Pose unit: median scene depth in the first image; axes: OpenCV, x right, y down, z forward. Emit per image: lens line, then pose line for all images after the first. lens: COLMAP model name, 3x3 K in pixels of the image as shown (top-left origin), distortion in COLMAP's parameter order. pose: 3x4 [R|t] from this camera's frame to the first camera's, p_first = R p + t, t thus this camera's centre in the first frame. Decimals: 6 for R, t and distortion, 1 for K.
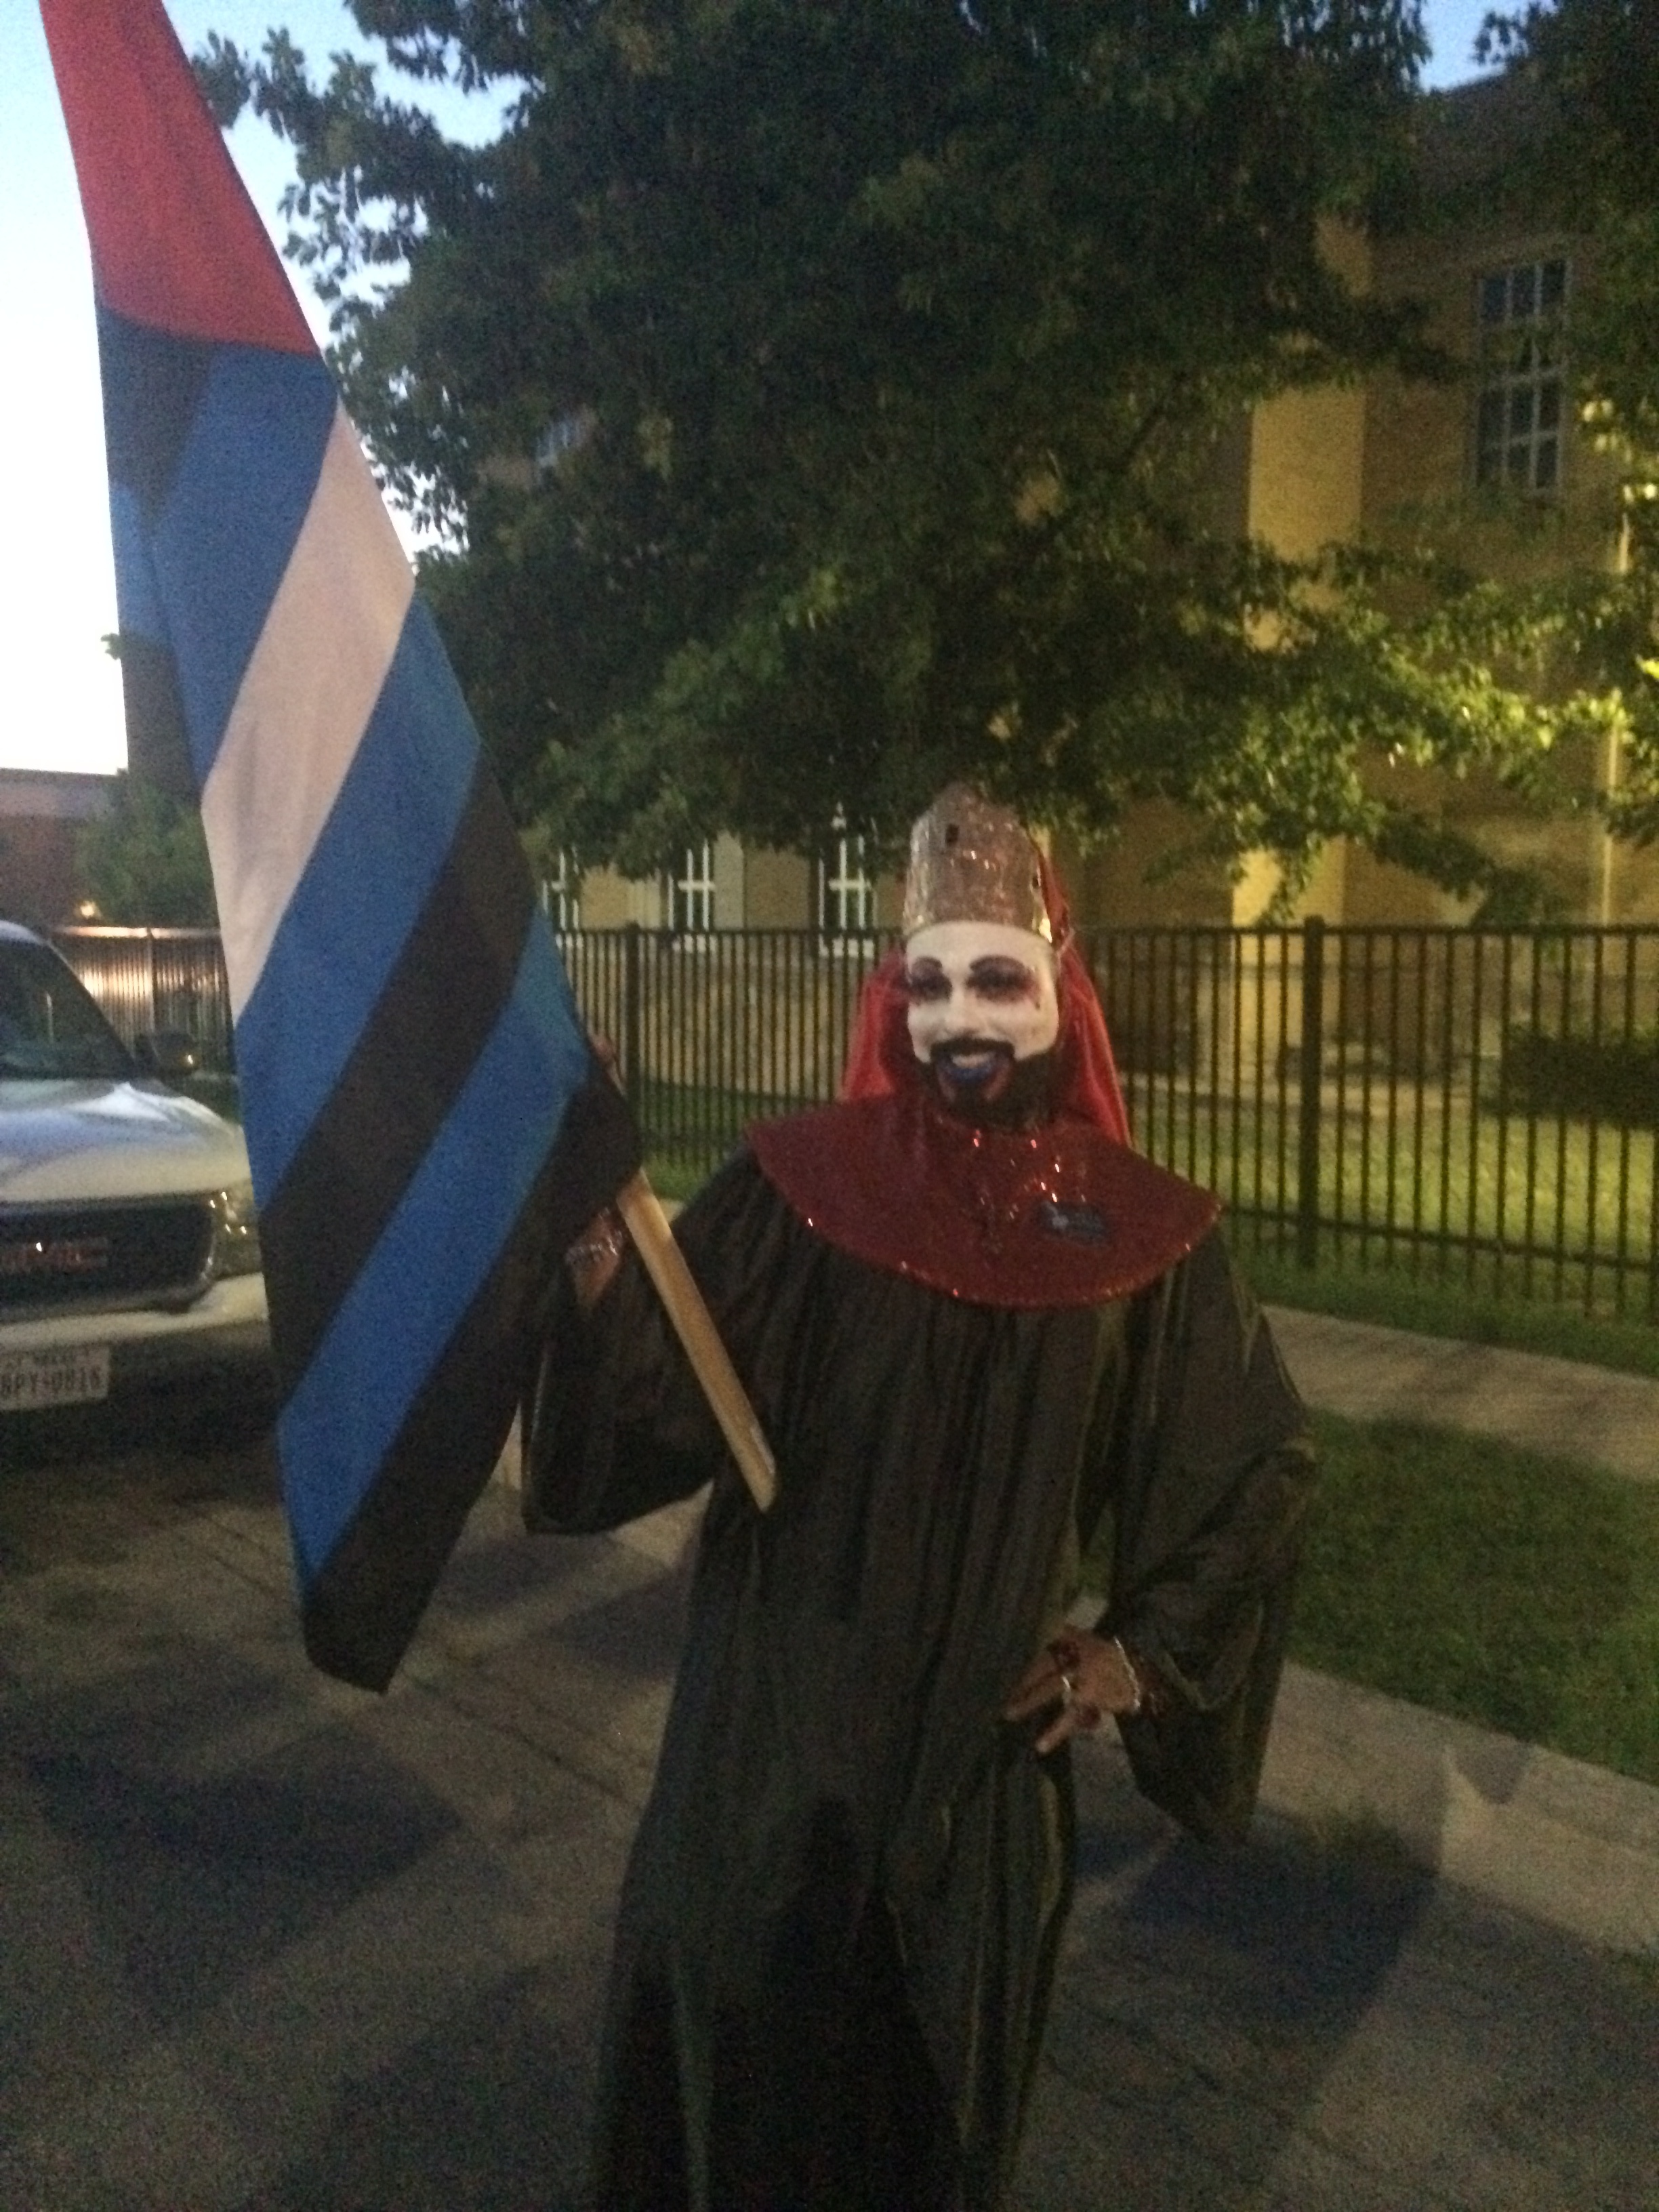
lens RADIAL K [[1926.4, 0, 831.0], [0, 1926.4, 1106.1], [0, 0, 1]] dist [-0.000609, 0.008361]
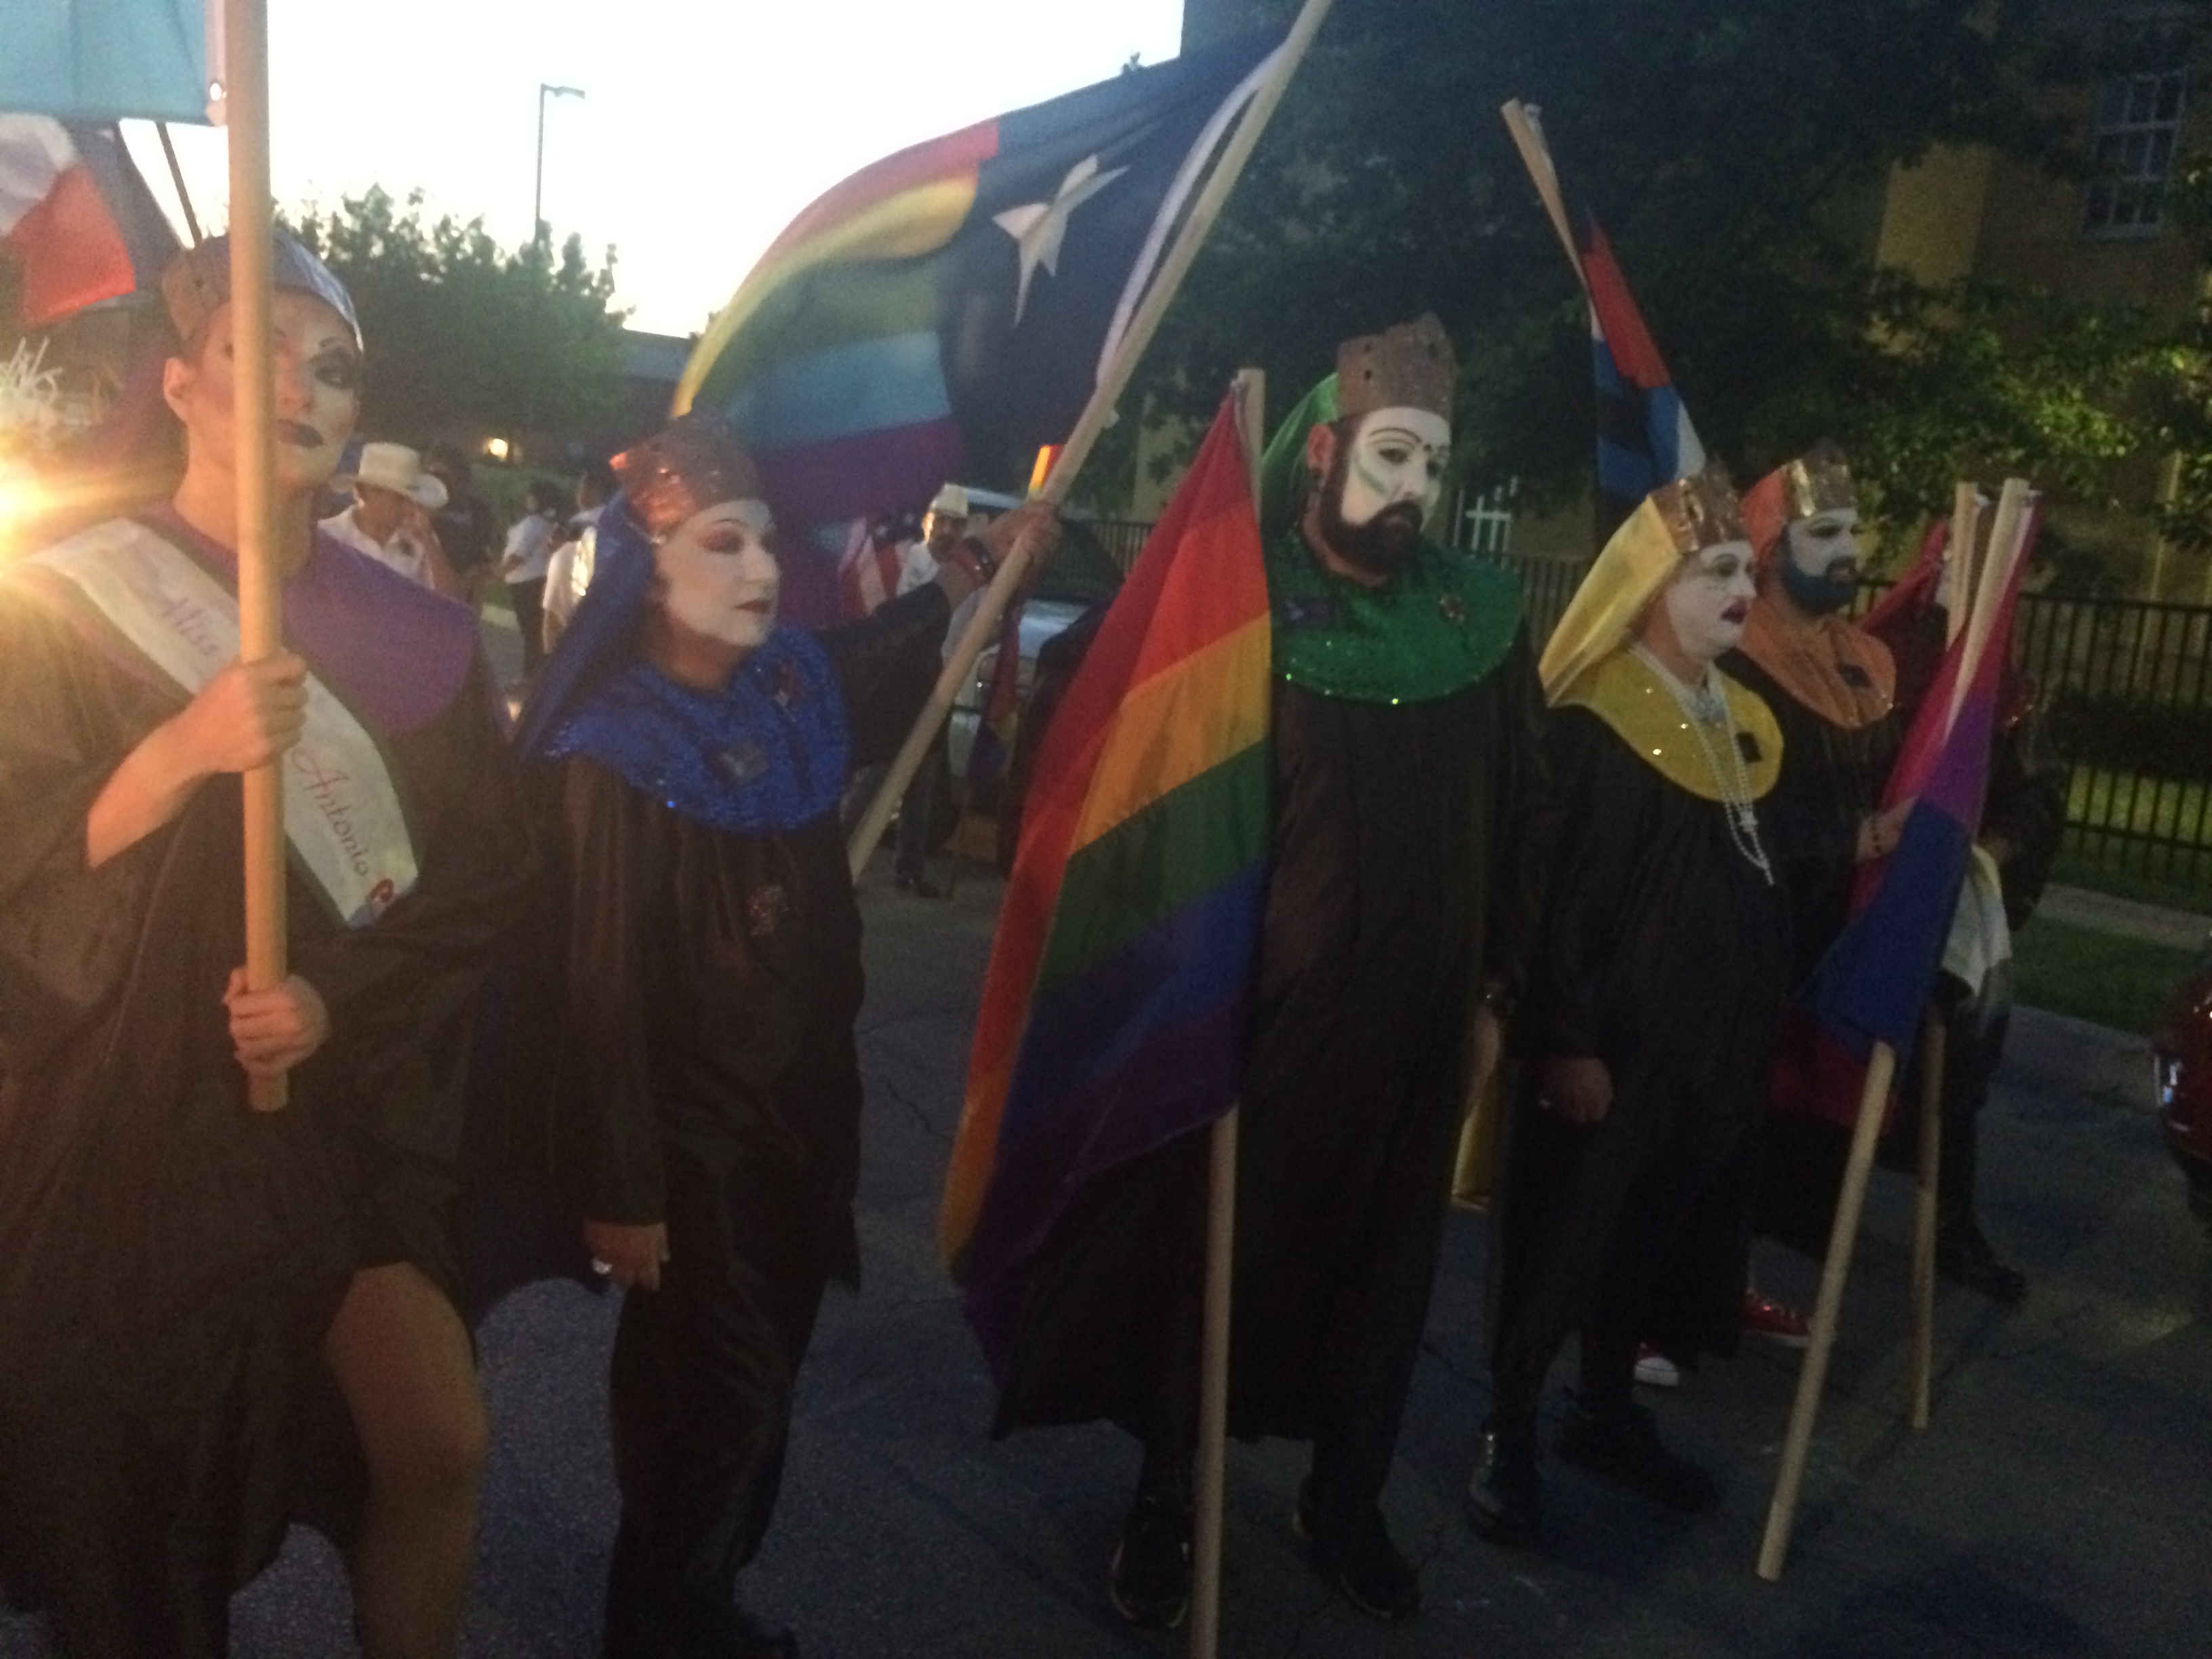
lens RADIAL K [[1958.8, 0, 1101.7], [0, 1958.8, 827.6], [0, 0, 1]] dist [0.065338, -0.110319]
pose [[0.989570, 0.108207, -0.095097, -0.127763], [-0.102576, 0.992776, 0.062243, 0.036430], [0.101145, -0.051839, 0.993520, -0.333407]]
